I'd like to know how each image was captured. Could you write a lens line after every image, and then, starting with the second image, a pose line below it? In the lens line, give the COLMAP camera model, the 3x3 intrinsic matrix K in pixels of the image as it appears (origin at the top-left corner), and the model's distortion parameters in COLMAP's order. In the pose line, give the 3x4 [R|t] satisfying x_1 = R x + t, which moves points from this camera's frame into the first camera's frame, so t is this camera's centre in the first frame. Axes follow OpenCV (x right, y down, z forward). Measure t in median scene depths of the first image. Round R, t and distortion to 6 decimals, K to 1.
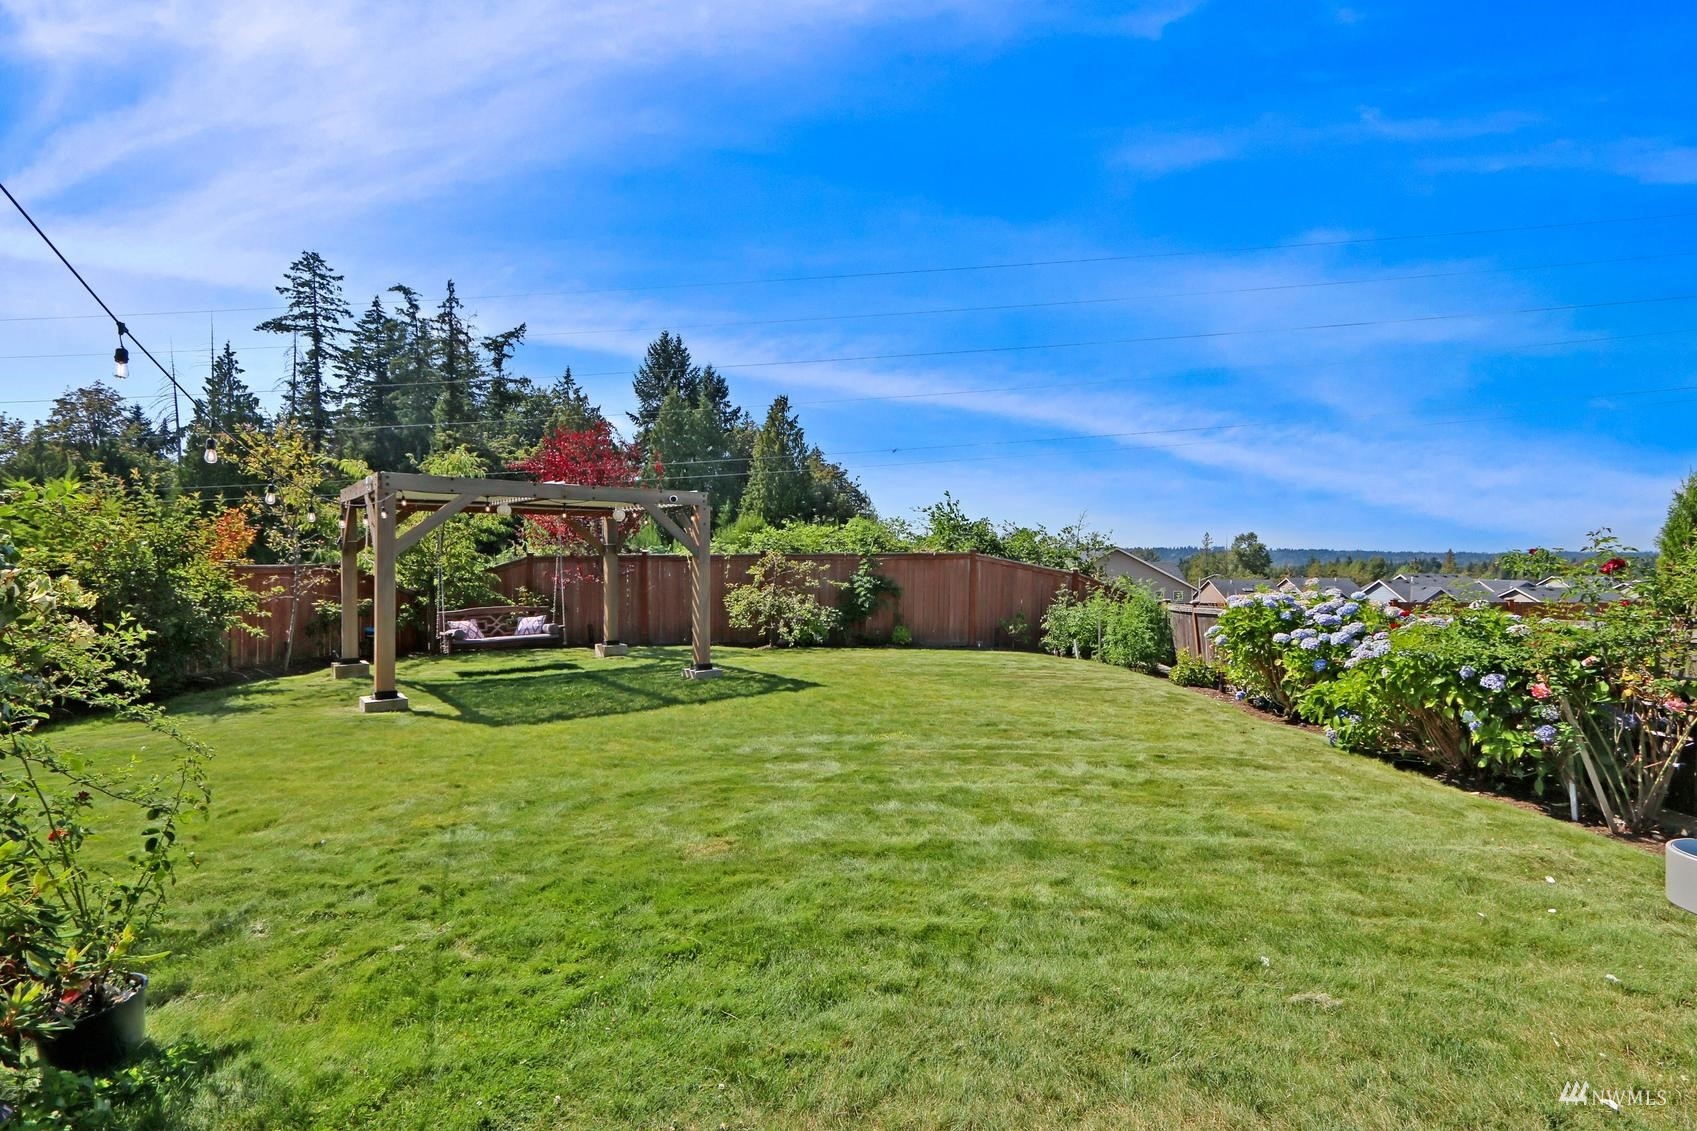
lens RADIAL K [[755.4, 0, 887.1], [0, 755.4, 568.7], [0, 0, 1]] dist [-0.017696, 0.000146]
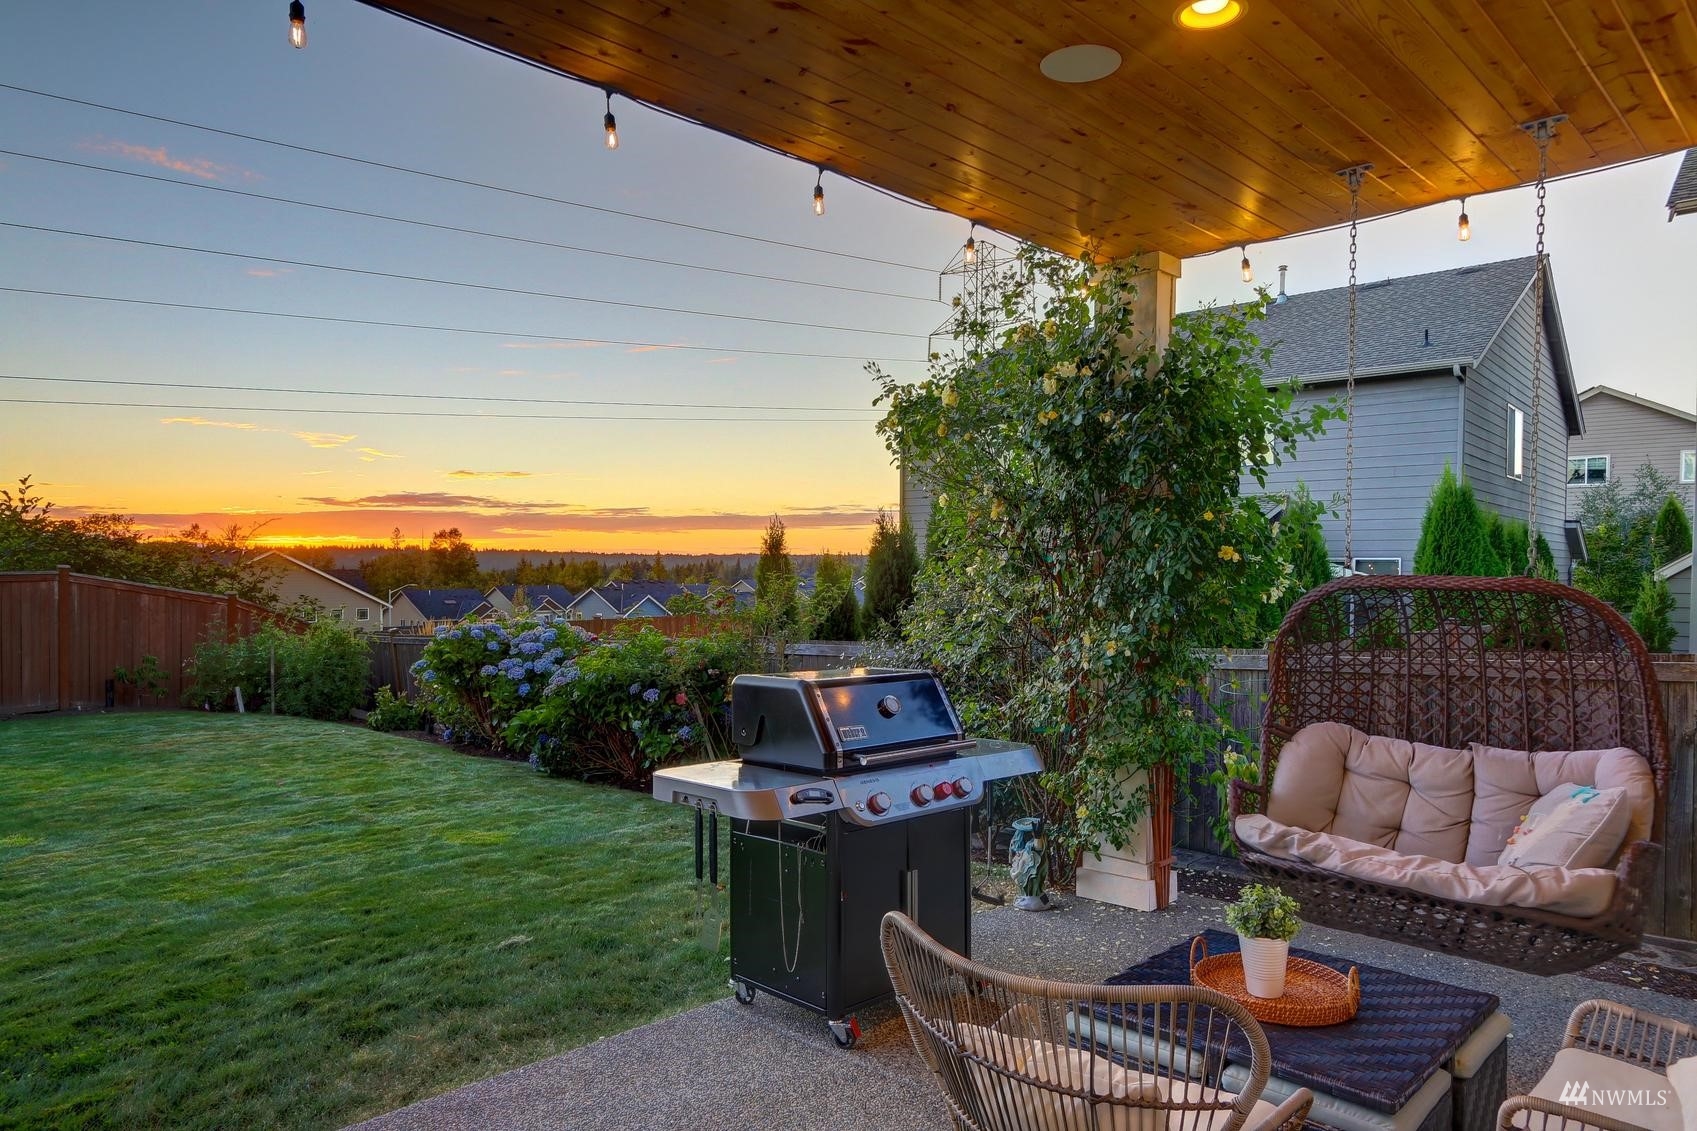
lens RADIAL K [[1037.2, 0, 777.7], [0, 1037.2, 572.3], [0, 0, 1]] dist [-0.000874, 0.000319]
pose [[0.729030, -0.013298, 0.684353, -0.151208], [0.013312, 0.999898, 0.005248, -0.044514], [-0.684352, 0.005284, 0.729132, -0.296309]]
